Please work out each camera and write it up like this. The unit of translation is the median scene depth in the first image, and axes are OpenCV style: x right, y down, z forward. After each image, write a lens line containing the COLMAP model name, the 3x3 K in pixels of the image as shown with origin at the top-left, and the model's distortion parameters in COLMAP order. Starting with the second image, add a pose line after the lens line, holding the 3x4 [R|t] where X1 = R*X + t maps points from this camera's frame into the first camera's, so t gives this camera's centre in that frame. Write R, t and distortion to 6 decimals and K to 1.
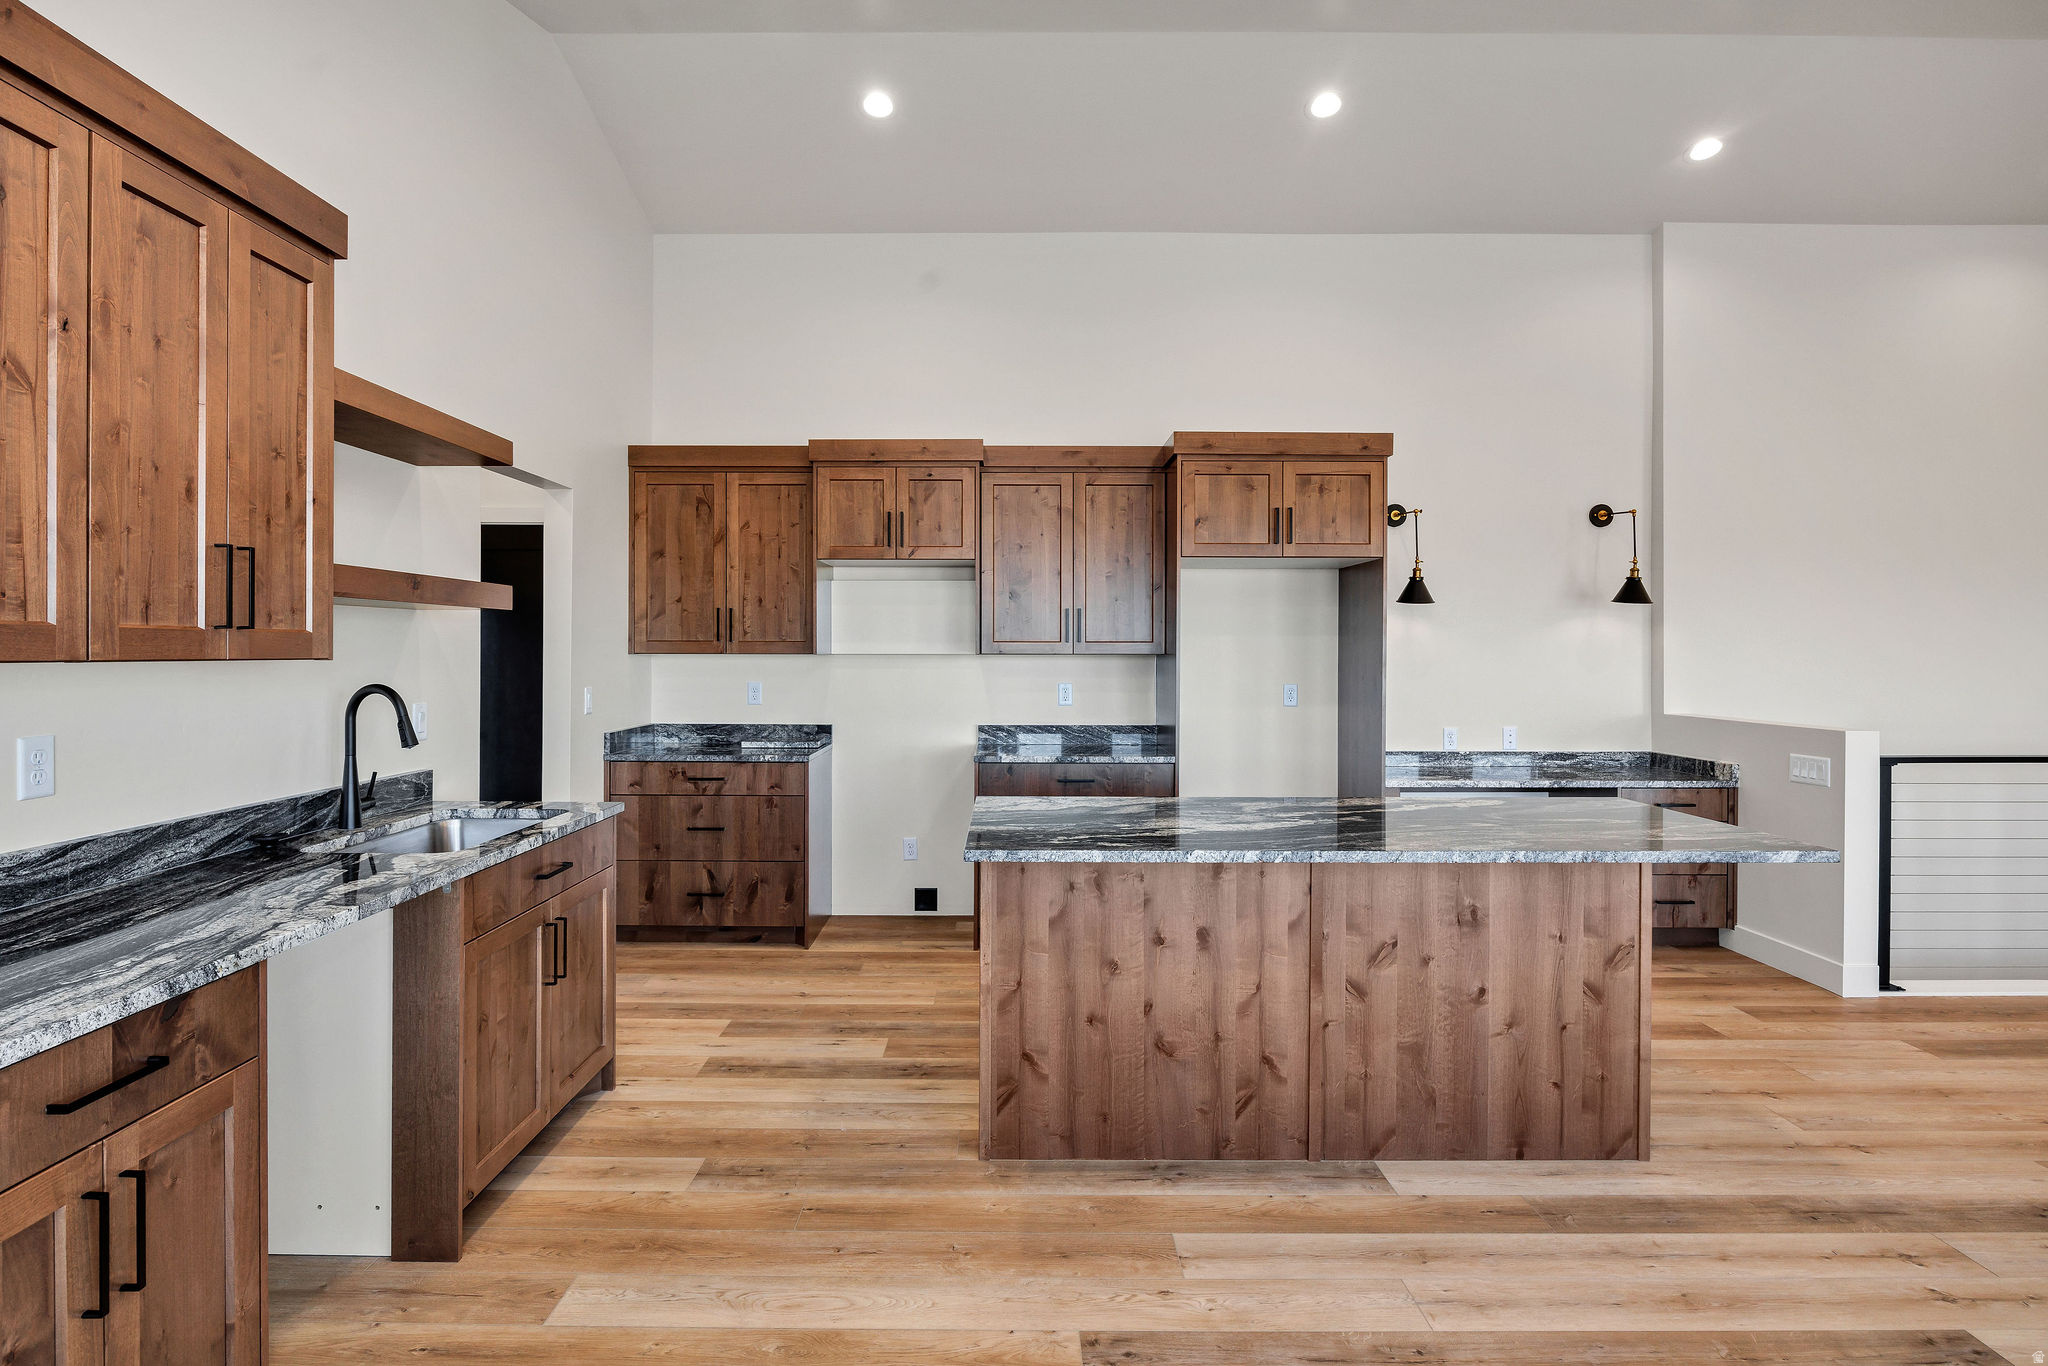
lens RADIAL K [[1038.9, 0, 1013.1], [0, 1038.9, 653.8], [0, 0, 1]] dist [-0.014175, 0.000673]
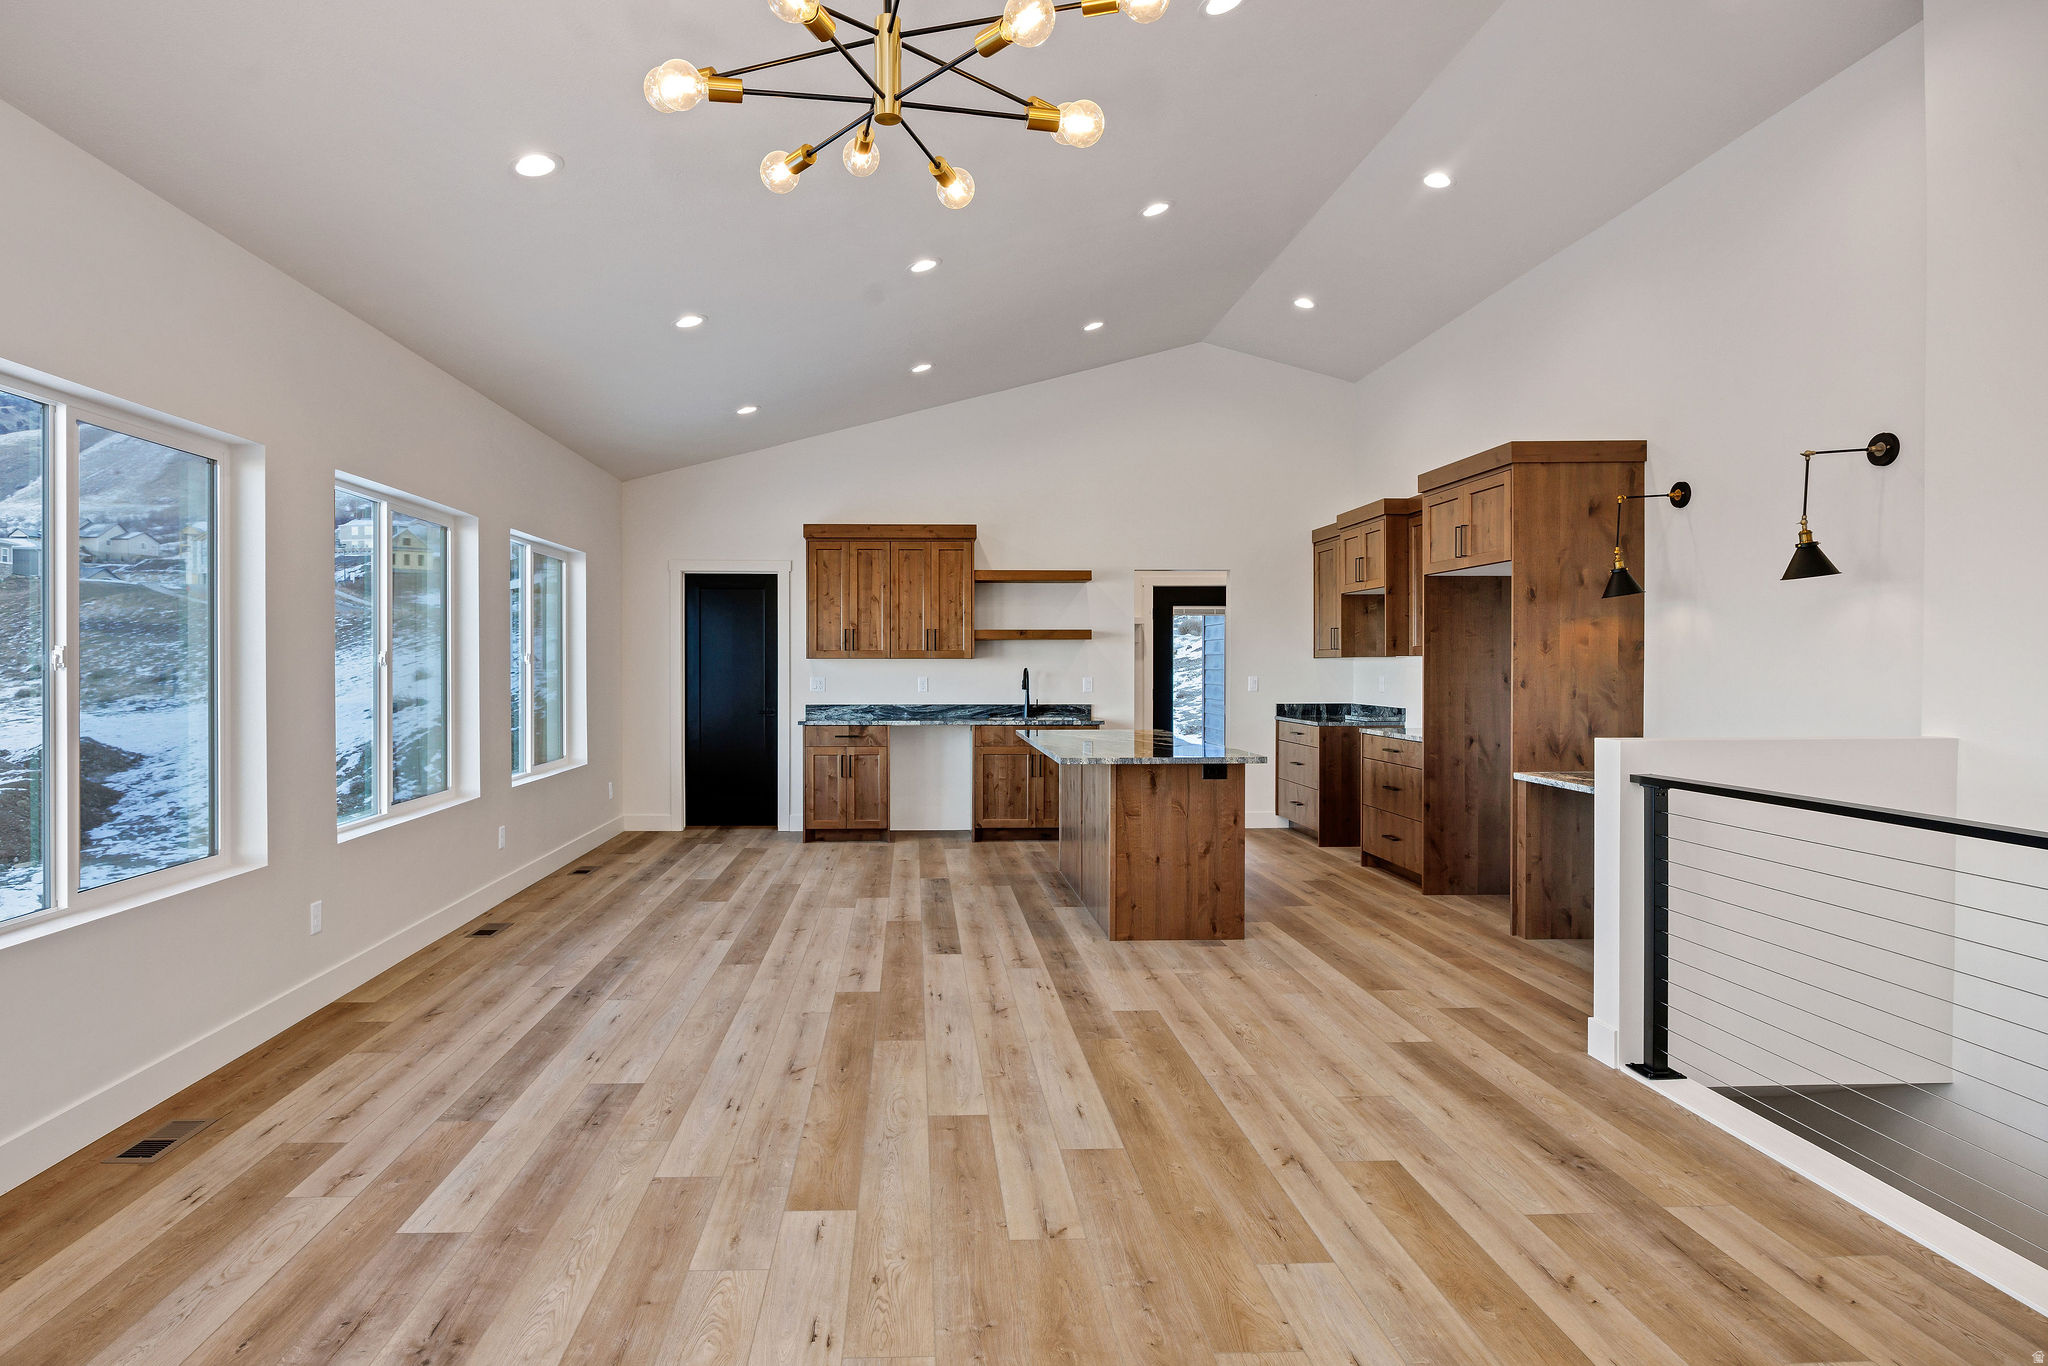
lens RADIAL K [[1190.8, 0, 959.4], [0, 1190.8, 672.0], [0, 0, 1]] dist [-0.009411, -0.000610]
pose [[0.036058, 0.002938, -0.999345, 2.609804], [-0.002137, 0.999994, 0.002863, 0.030563], [0.999347, 0.002032, 0.036064, 0.663242]]
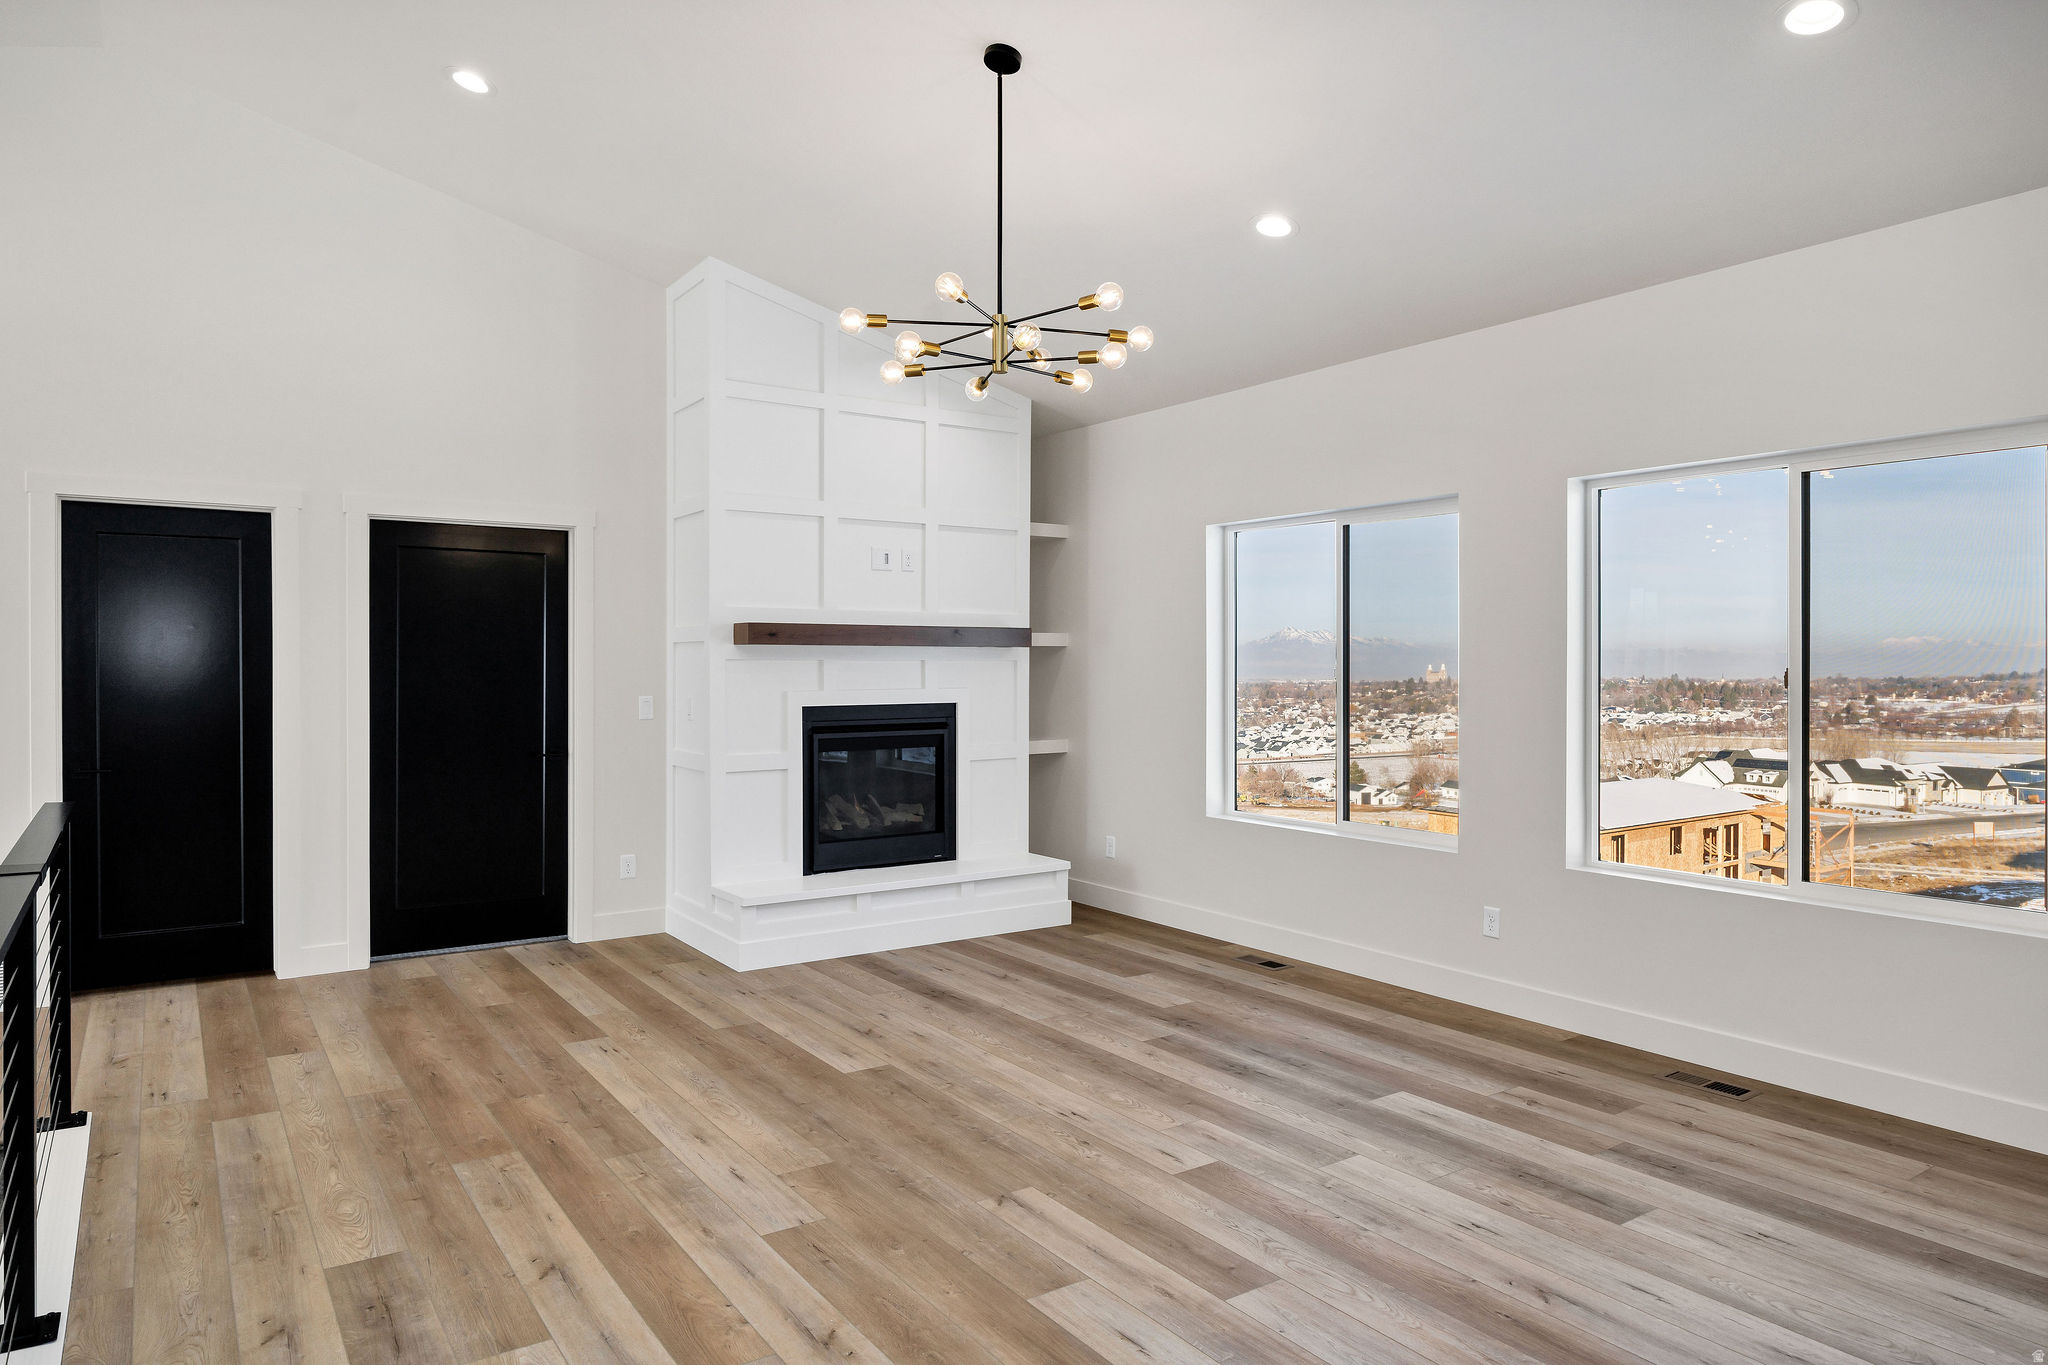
lens RADIAL K [[1257.0, 0, 1029.8], [0, 1257.0, 675.7], [0, 0, 1]] dist [-0.006005, 0.000030]
pose [[-0.559389, -0.014636, 0.828776, 0.626332], [-0.004447, 0.999883, 0.014657, -0.005303], [-0.828893, 0.004514, -0.559388, 1.420222]]
